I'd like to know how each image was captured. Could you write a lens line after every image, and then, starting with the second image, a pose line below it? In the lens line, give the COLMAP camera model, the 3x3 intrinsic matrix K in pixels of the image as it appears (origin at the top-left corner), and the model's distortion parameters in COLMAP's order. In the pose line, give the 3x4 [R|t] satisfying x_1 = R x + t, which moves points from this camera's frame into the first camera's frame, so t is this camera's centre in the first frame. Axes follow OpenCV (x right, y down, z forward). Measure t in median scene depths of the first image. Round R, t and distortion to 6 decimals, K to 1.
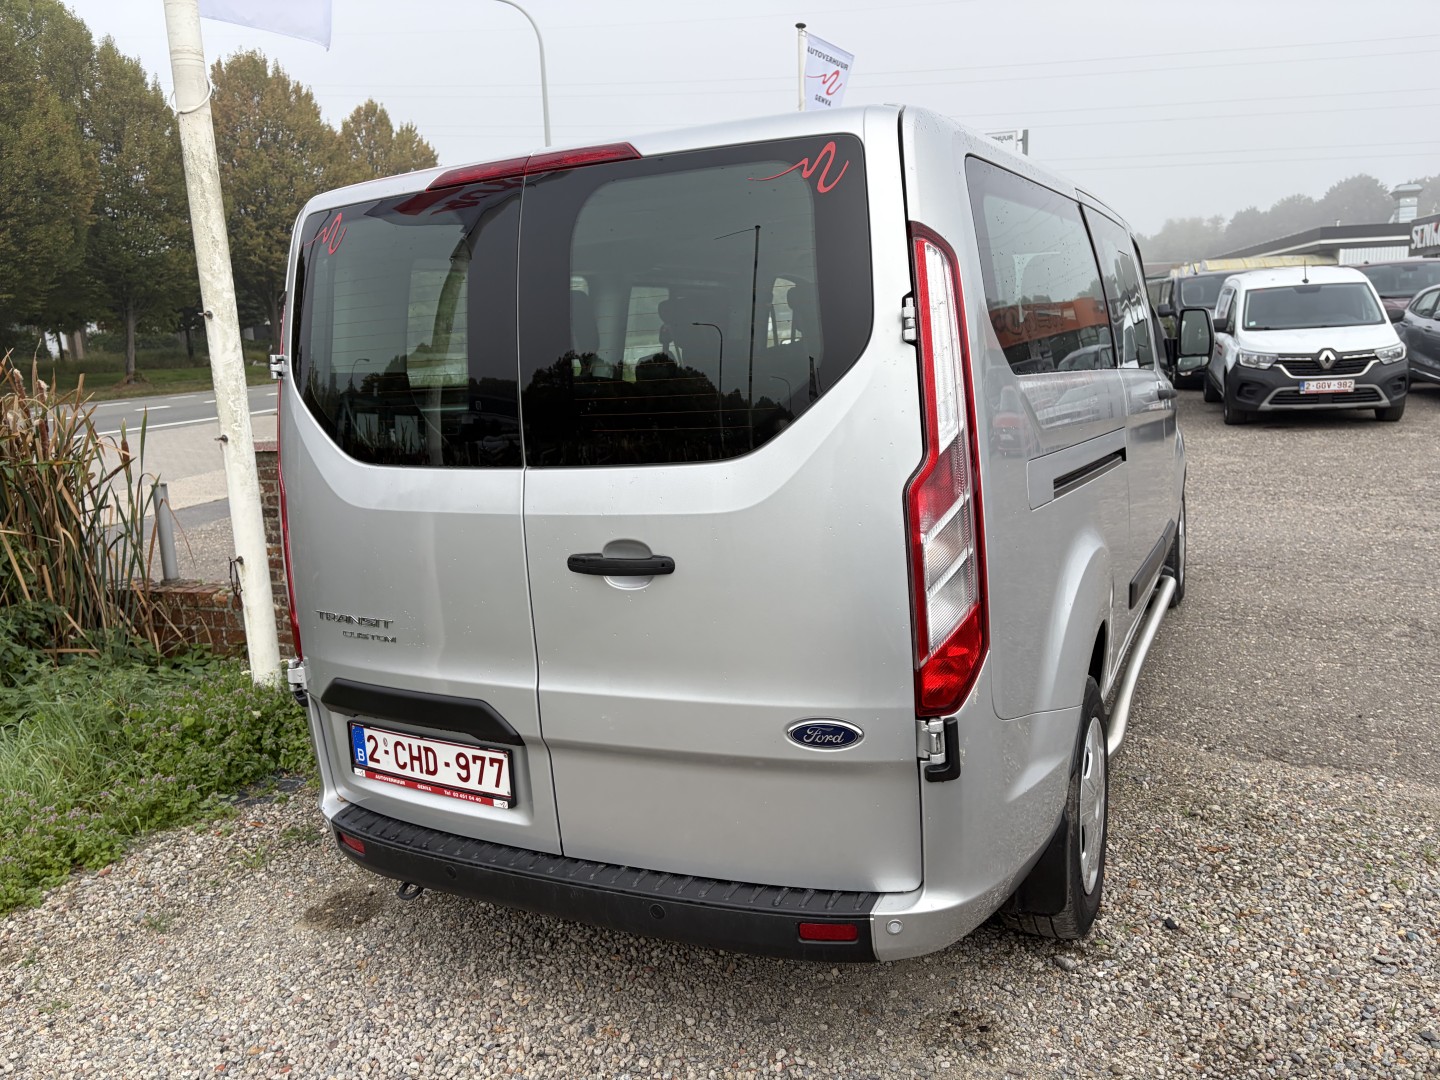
lens RADIAL K [[1086.8, 0, 717.1], [0, 1086.8, 543.0], [0, 0, 1]] dist [0.047733, -0.044119]
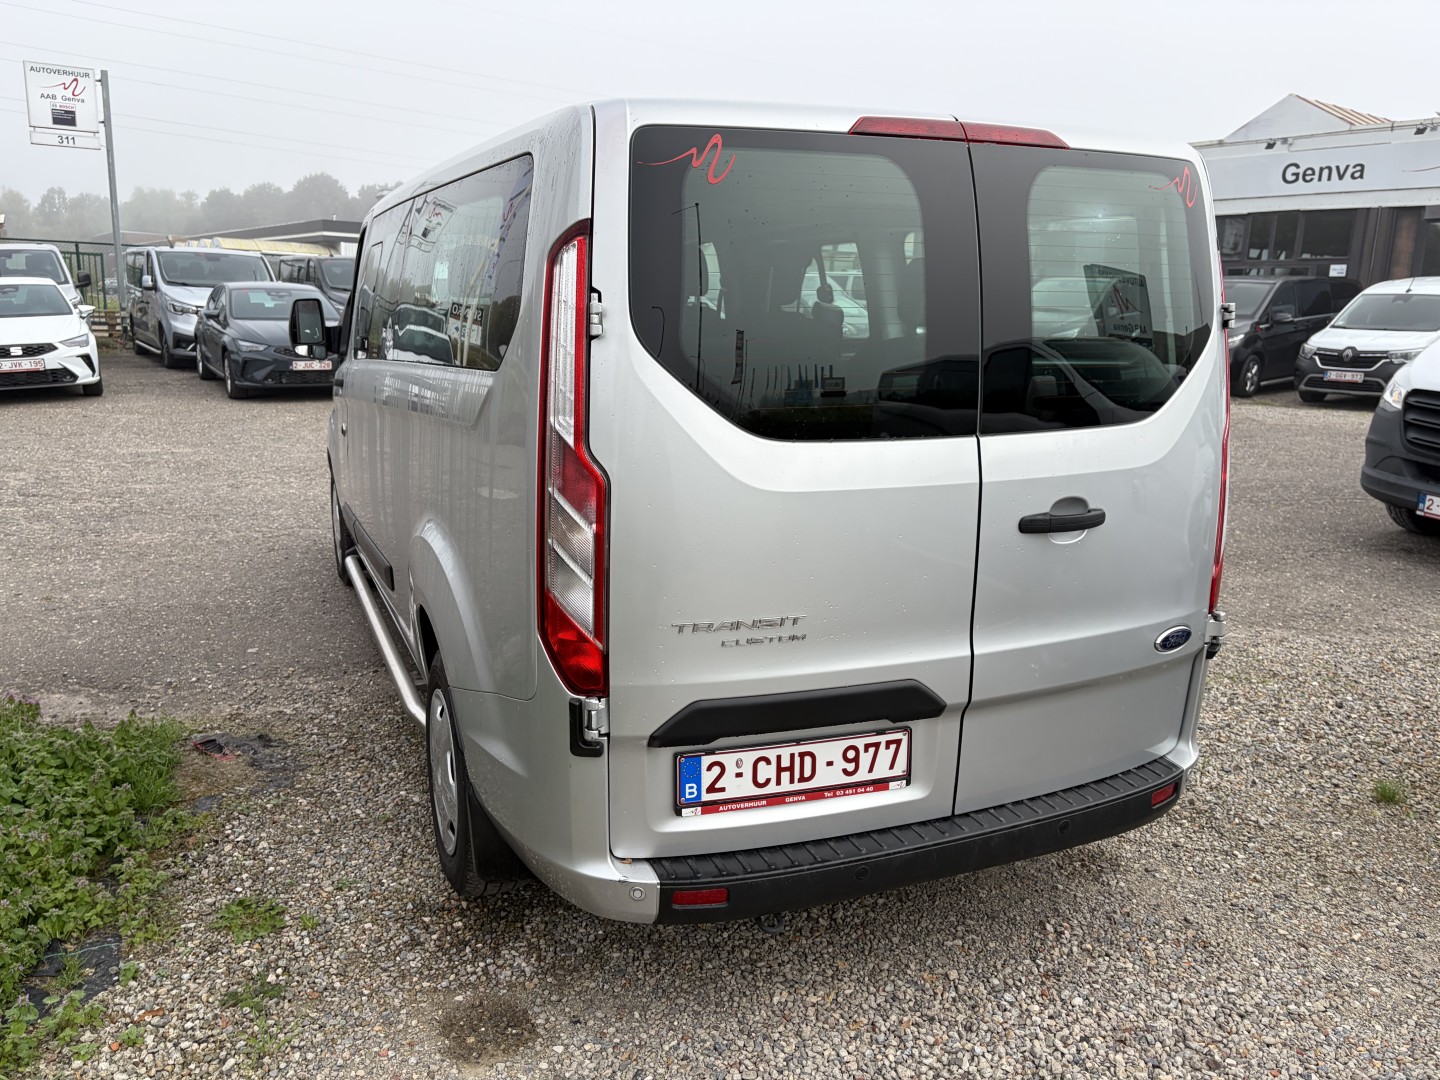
lens RADIAL K [[1086.8, 0, 726.6], [0, 1086.8, 536.5], [0, 0, 1]] dist [0.047733, -0.044119]
pose [[0.649563, -0.092100, 0.754709, -0.979023], [0.082513, 0.995313, 0.050445, -0.041553], [-0.755817, 0.029506, 0.654117, 0.457670]]
